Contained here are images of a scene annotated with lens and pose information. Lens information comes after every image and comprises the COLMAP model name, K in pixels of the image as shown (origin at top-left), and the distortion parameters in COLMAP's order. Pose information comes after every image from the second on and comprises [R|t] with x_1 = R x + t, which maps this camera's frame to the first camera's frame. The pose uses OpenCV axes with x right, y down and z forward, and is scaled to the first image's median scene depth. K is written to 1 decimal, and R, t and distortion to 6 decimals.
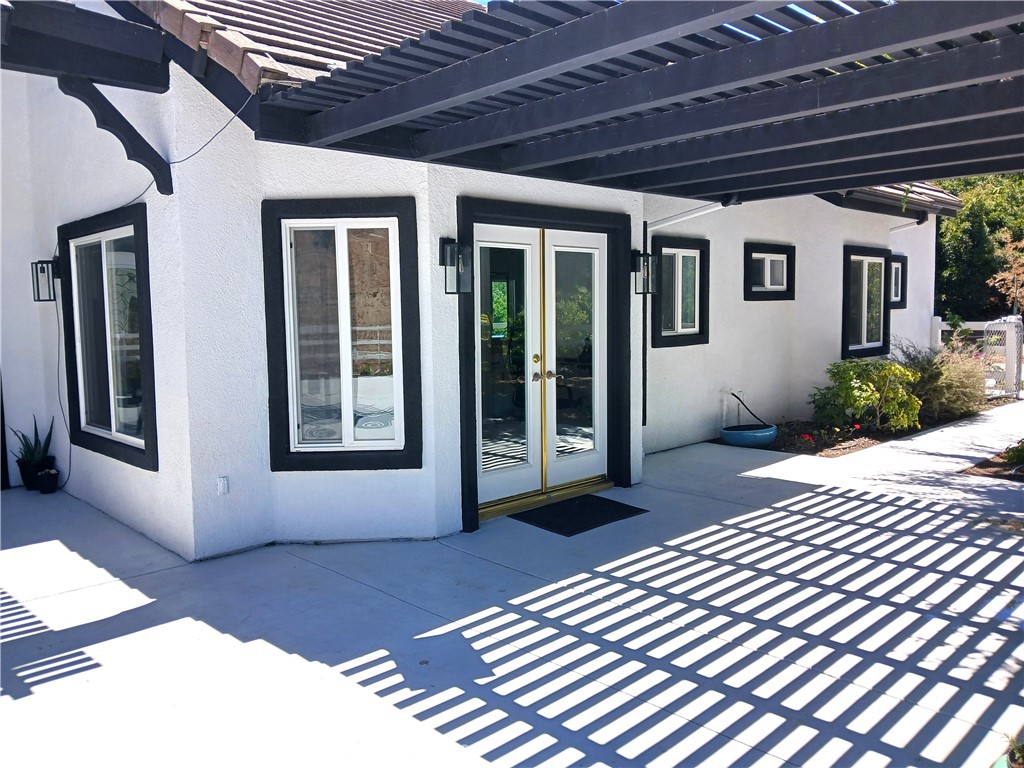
lens RADIAL K [[792.9, 0, 491.7], [0, 792.9, 376.4], [0, 0, 1]] dist [0.090965, -0.183673]
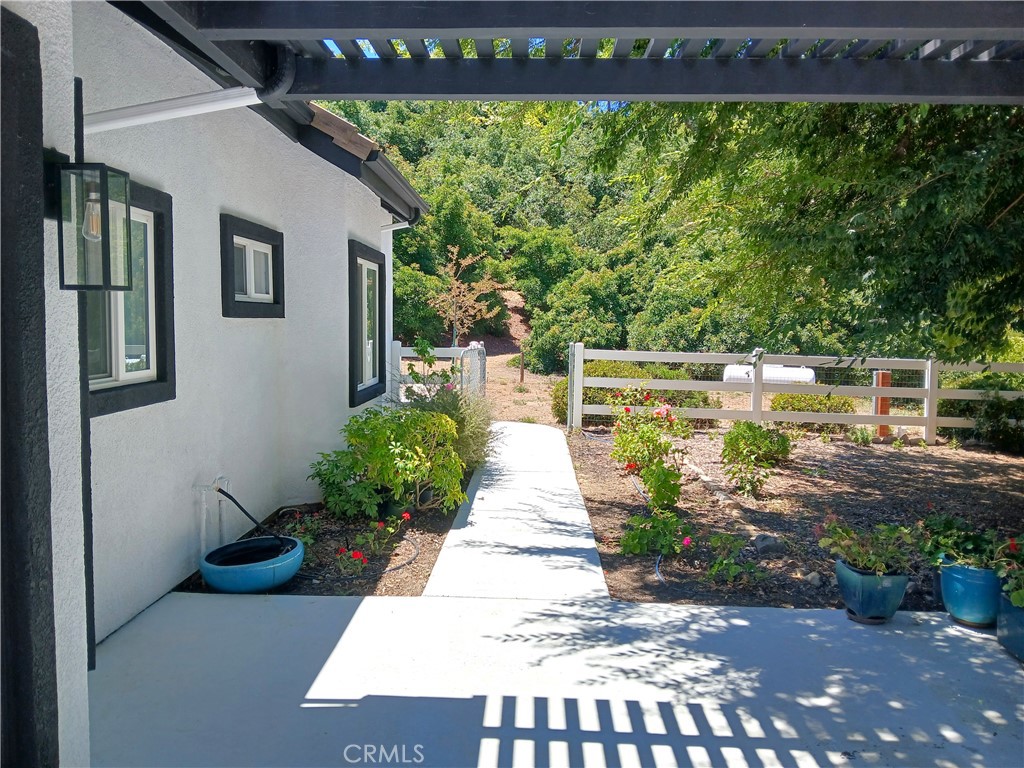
lens RADIAL K [[792.9, 0, 491.7], [0, 792.9, 376.4], [0, 0, 1]] dist [0.090965, -0.183673]
pose [[0.718722, -0.025049, 0.694847, 0.059960], [0.038183, 0.999265, -0.003472, -0.044692], [-0.694249, 0.029027, 0.719150, 0.476587]]
